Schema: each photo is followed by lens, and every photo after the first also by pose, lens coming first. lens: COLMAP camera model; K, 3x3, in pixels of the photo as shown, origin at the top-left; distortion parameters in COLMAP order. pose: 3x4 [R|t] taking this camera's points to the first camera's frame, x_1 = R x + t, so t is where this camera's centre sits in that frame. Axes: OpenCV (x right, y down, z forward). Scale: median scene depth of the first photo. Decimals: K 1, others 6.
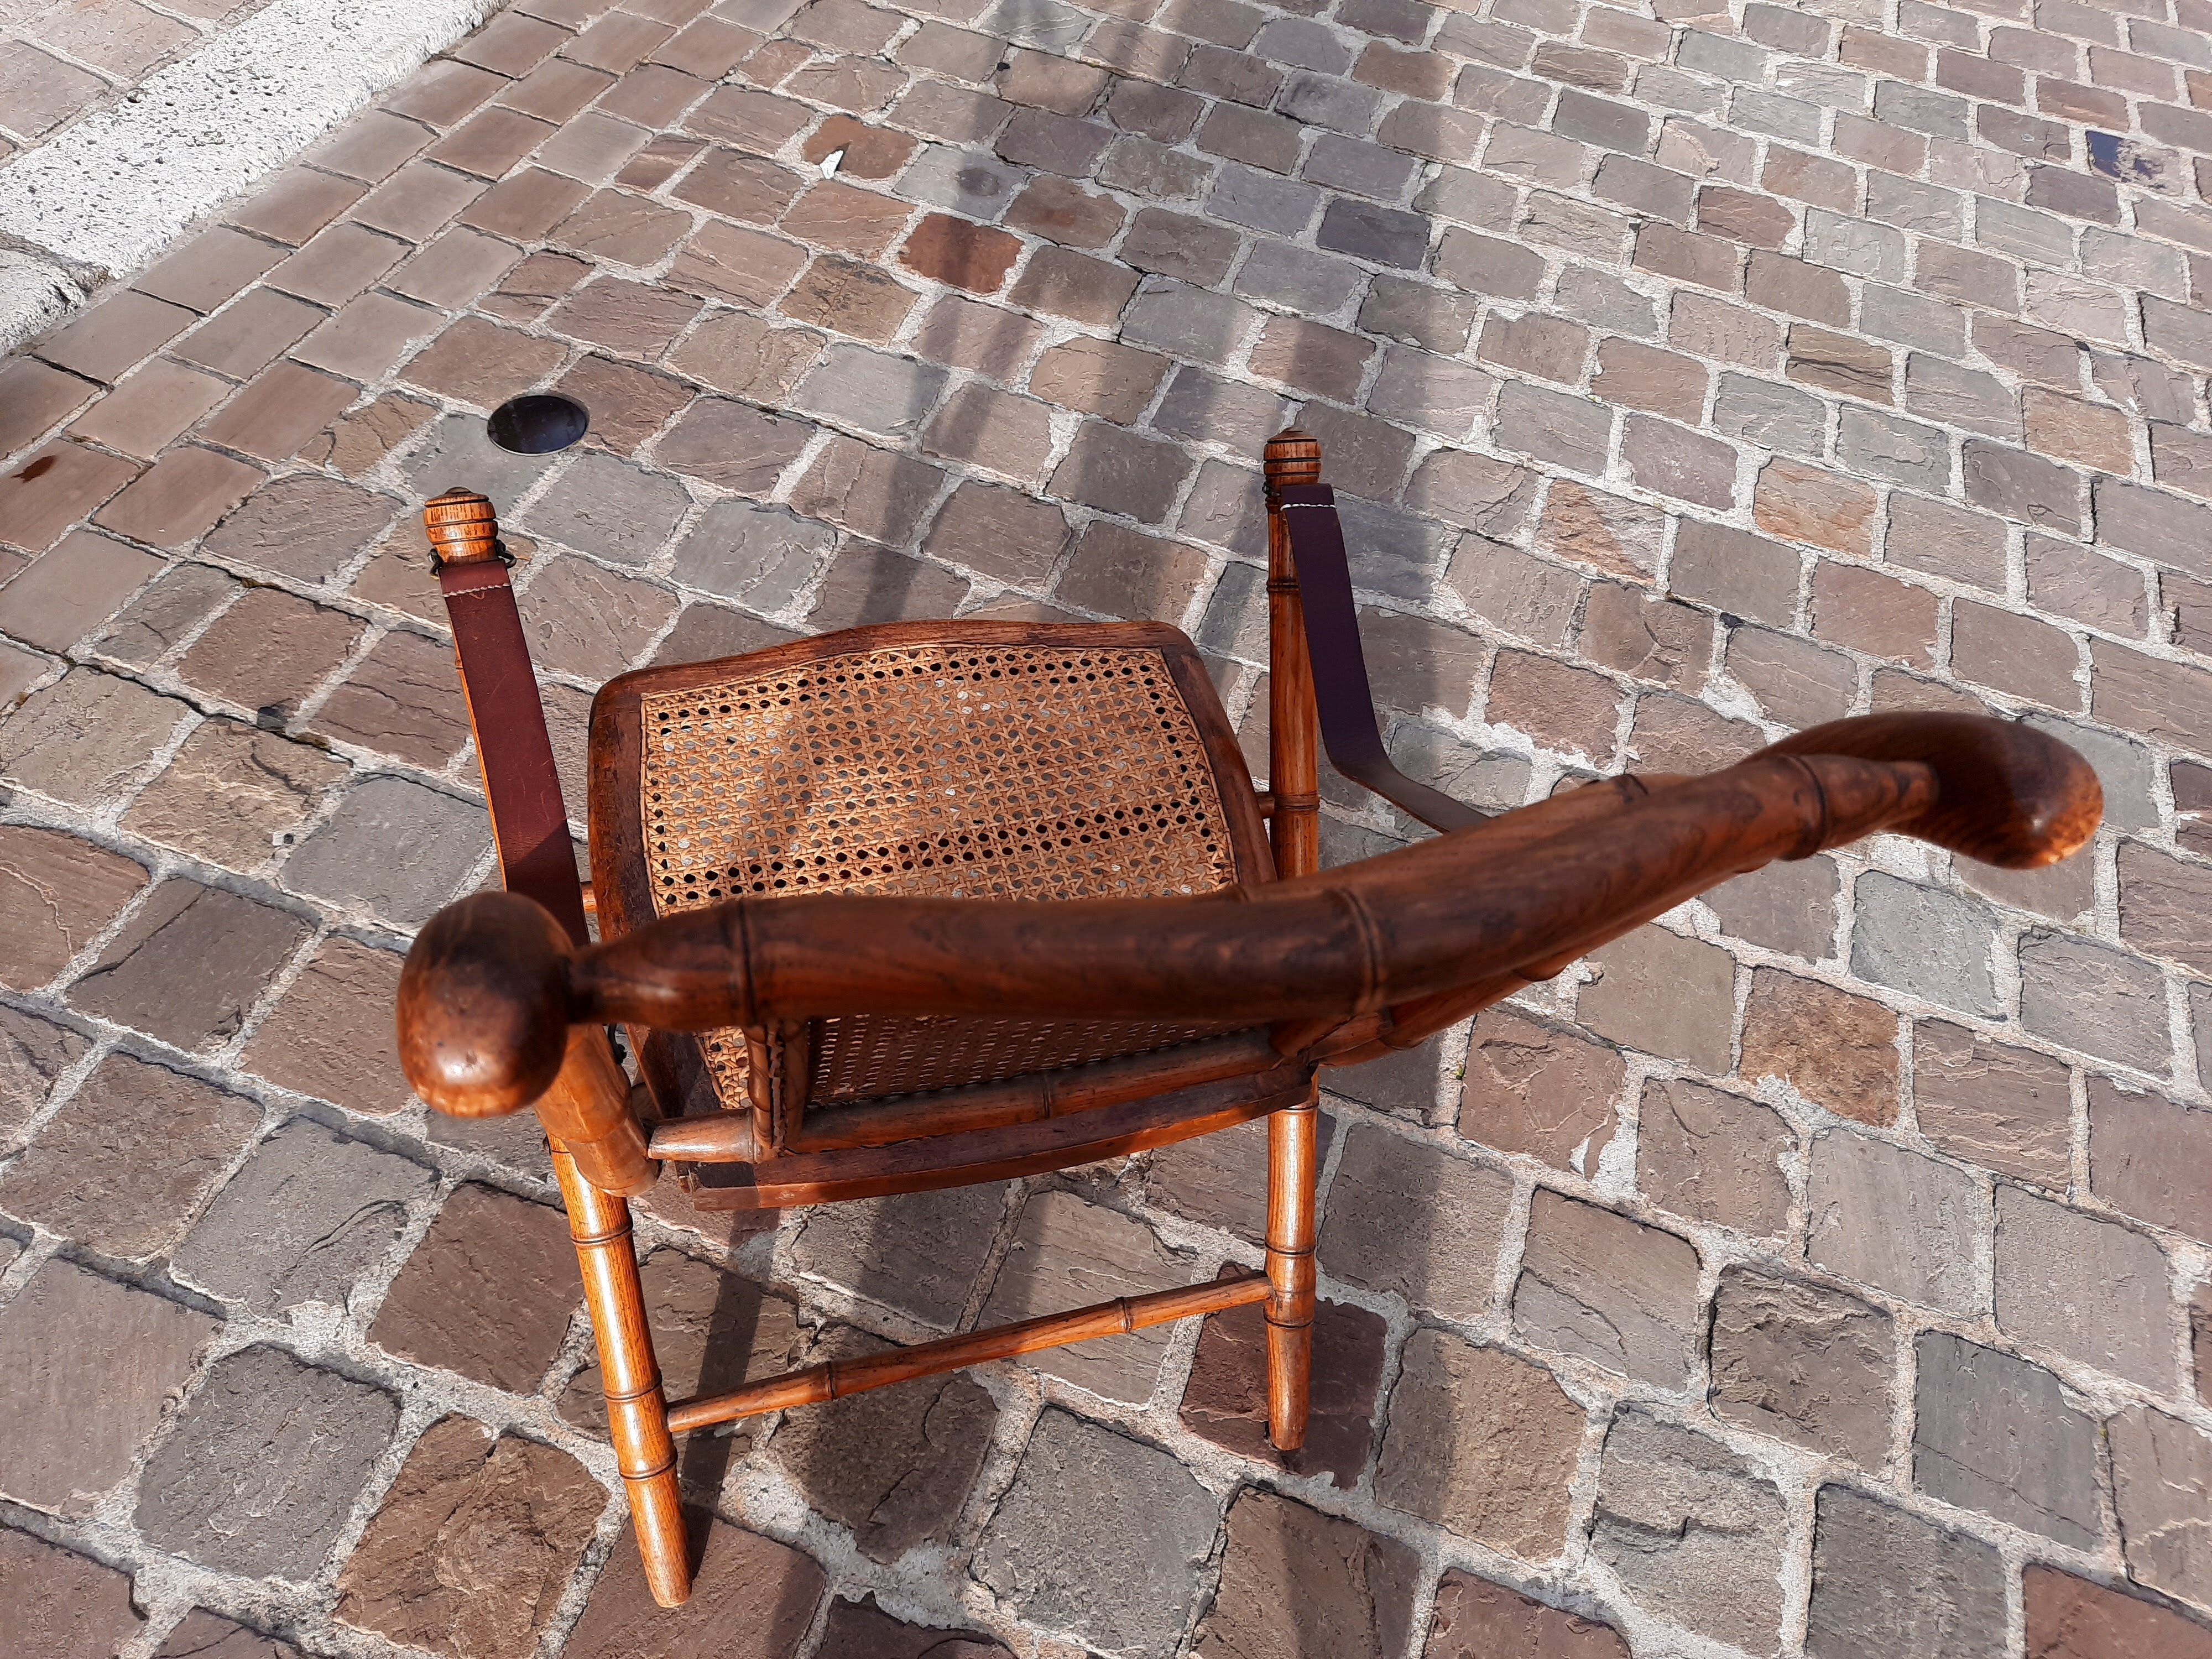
lens RADIAL K [[1587.2, 0, 1102.1], [0, 1587.2, 849.0], [0, 0, 1]] dist [0.030110, -0.032477]
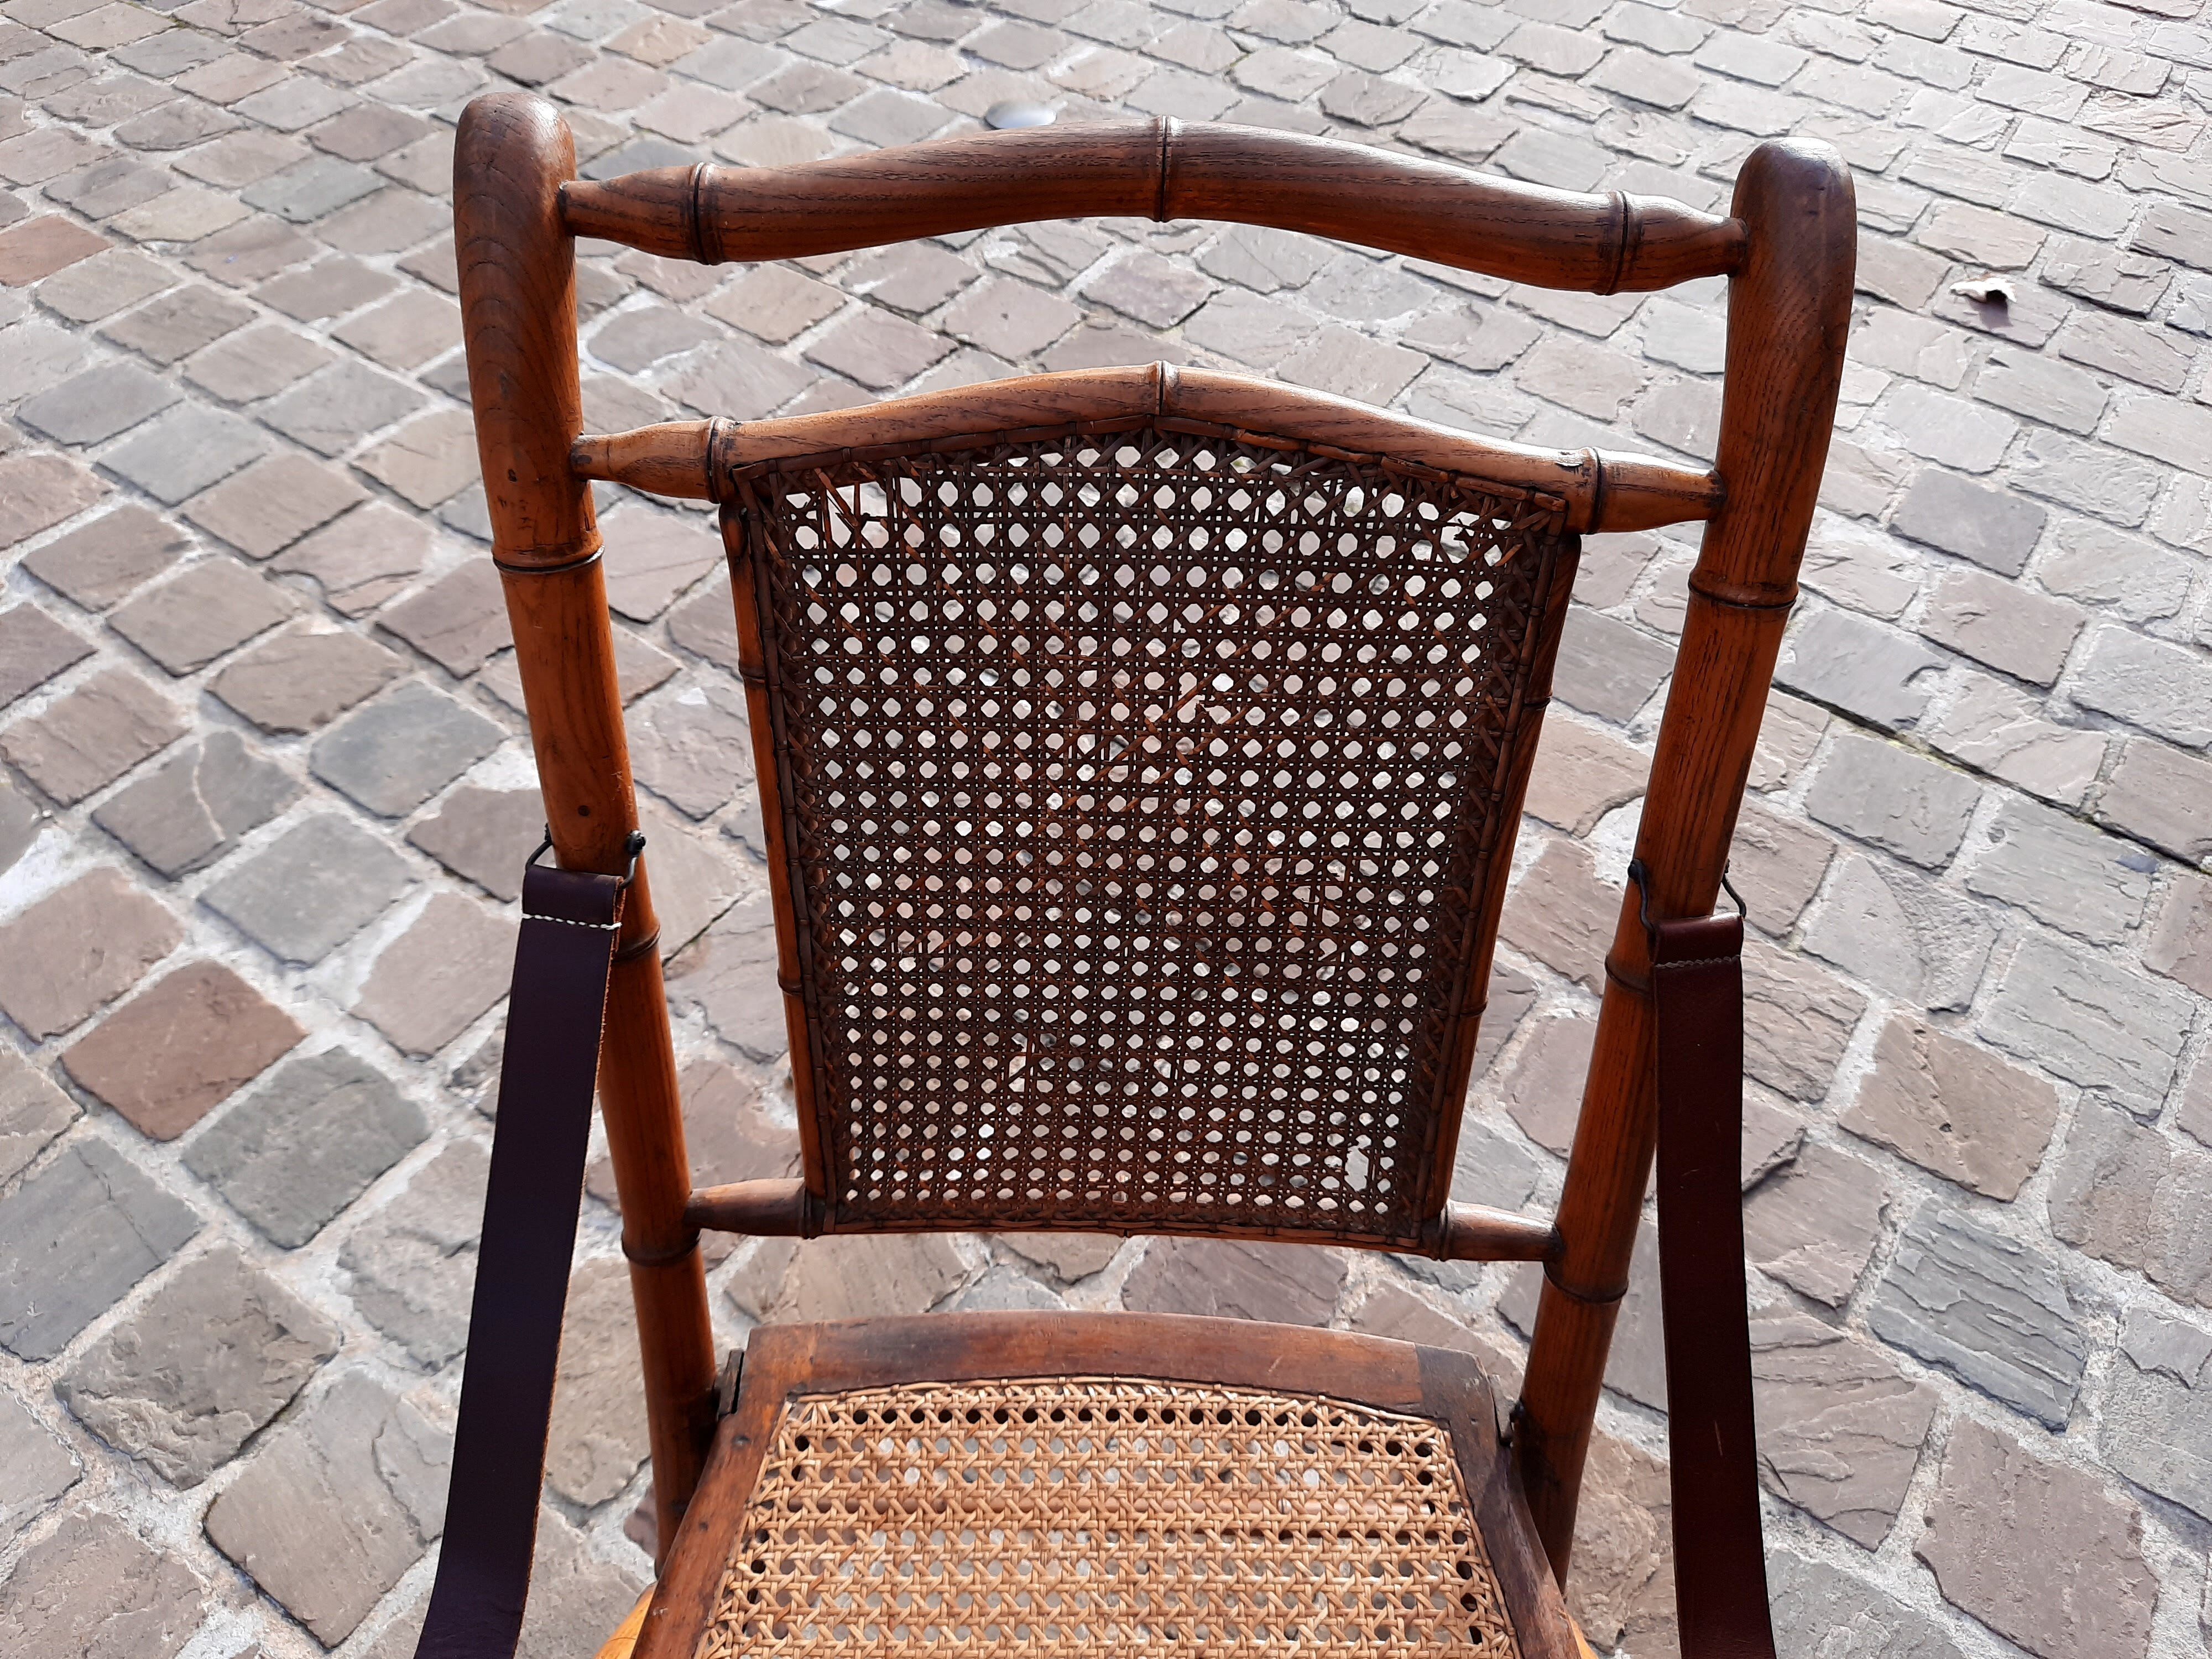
lens RADIAL K [[1620.0, 0, 1106.0], [0, 1620.0, 829.5], [0, 0, 1]] dist [0.034263, -0.047281]
pose [[-0.951929, -0.299347, 0.064980, -0.009637], [0.130810, -0.205444, 0.969887, -0.323183], [-0.276983, 0.931764, 0.234726, 0.272843]]
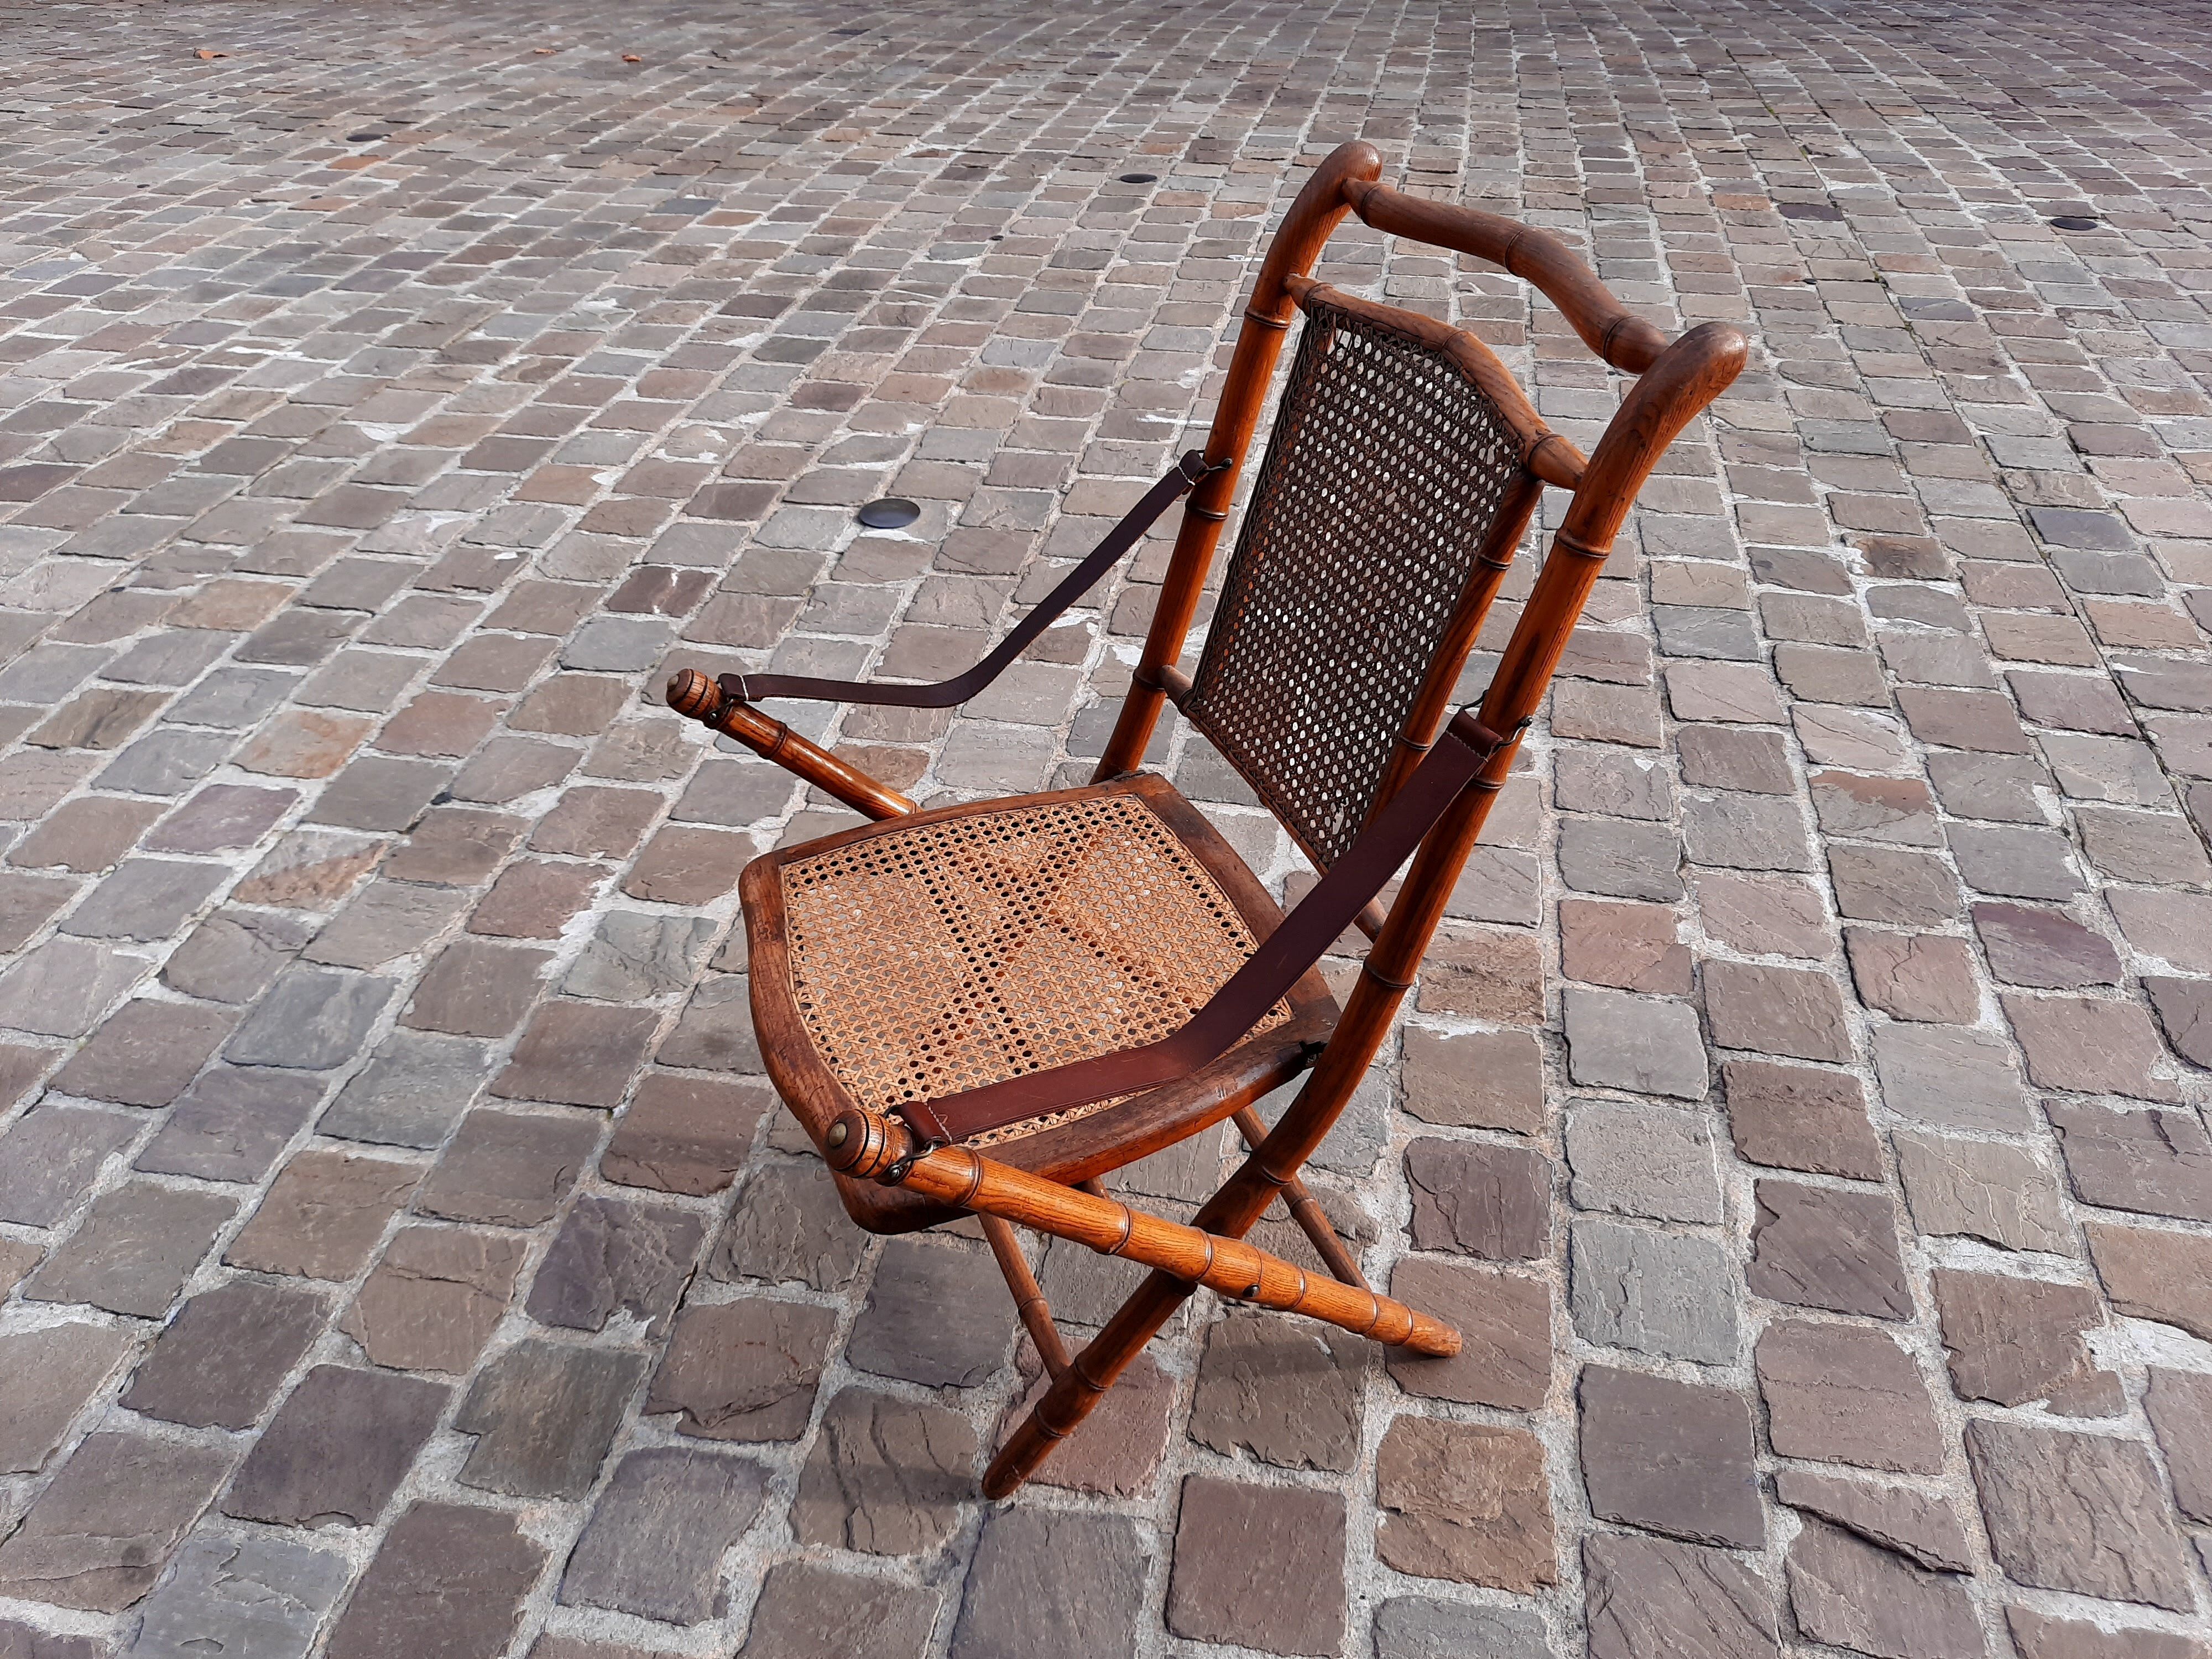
lens RADIAL K [[1587.2, 0, 1102.1], [0, 1587.2, 849.0], [0, 0, 1]] dist [0.030110, -0.032477]
pose [[-0.143100, -0.706616, 0.692976, -0.535885], [0.791268, 0.338896, 0.508964, -0.361650], [-0.594489, 0.621163, 0.510627, 0.150063]]
